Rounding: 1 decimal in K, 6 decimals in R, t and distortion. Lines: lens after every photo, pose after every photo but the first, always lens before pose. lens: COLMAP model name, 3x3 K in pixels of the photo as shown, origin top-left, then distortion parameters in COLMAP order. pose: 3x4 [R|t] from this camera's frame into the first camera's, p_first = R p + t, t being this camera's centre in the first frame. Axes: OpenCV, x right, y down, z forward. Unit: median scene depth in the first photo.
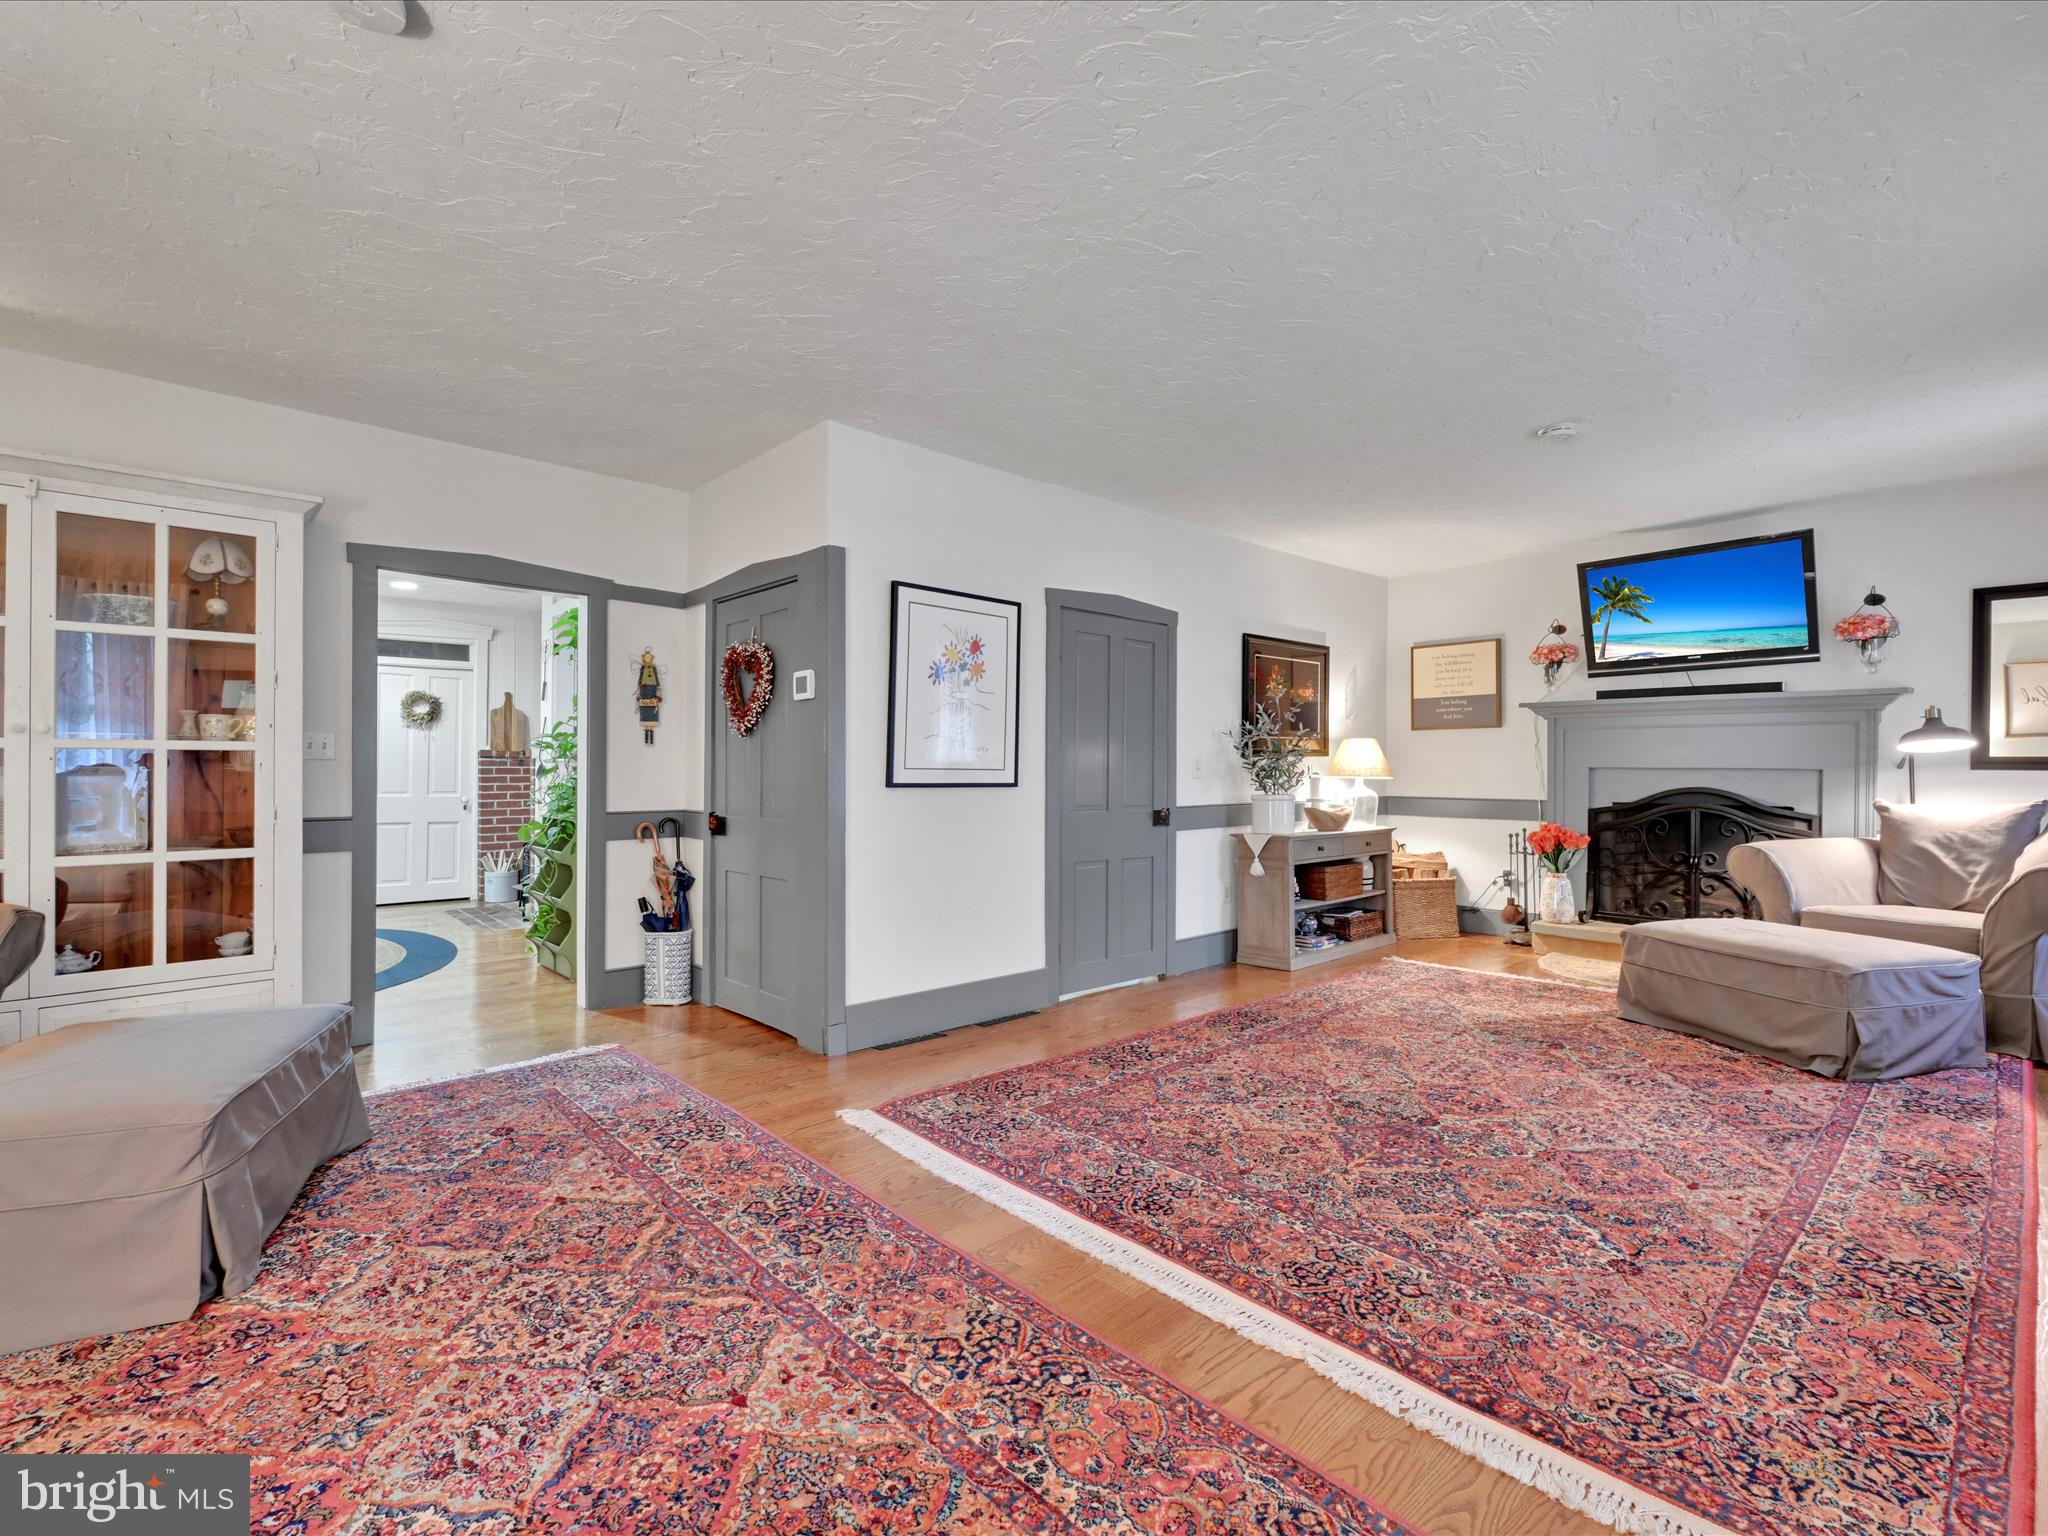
lens RADIAL K [[951.0, 0, 1028.0], [0, 951.0, 775.9], [0, 0, 1]] dist [-0.001572, 0.001407]
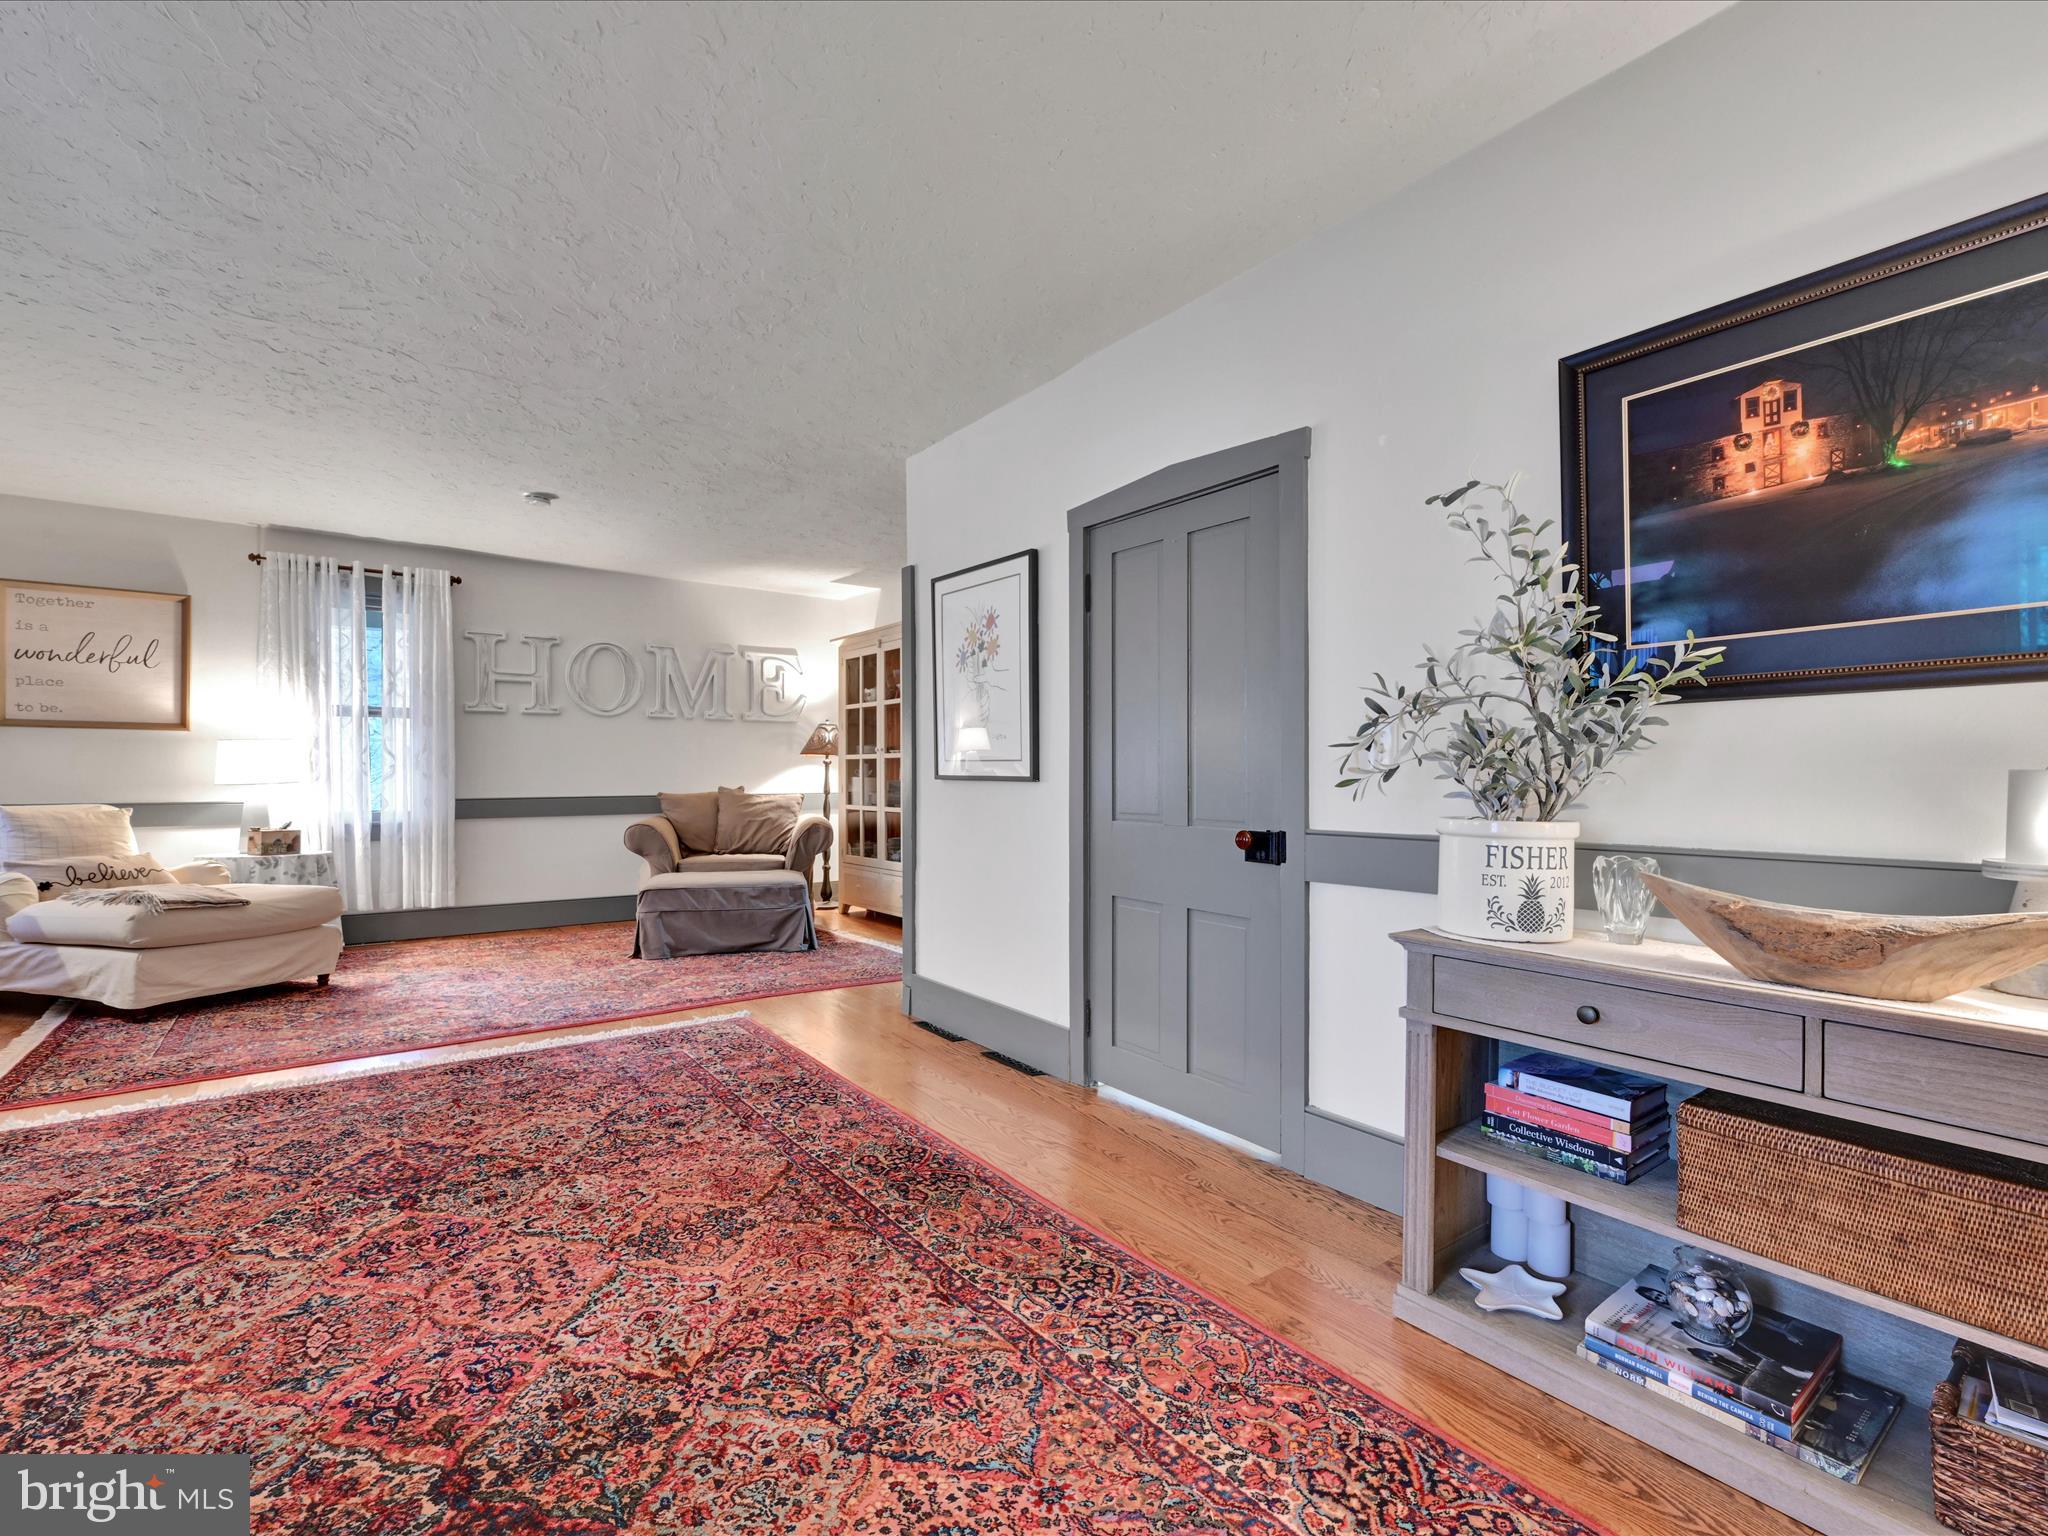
lens RADIAL K [[951.0, 0, 1050.6], [0, 951.0, 799.4], [0, 0, 1]] dist [-0.001572, 0.001407]
pose [[-0.113275, 0.024642, -0.993258, 1.052377], [-0.003861, 0.999674, 0.025242, 0.007799], [0.993556, 0.006694, -0.113142, 1.500988]]
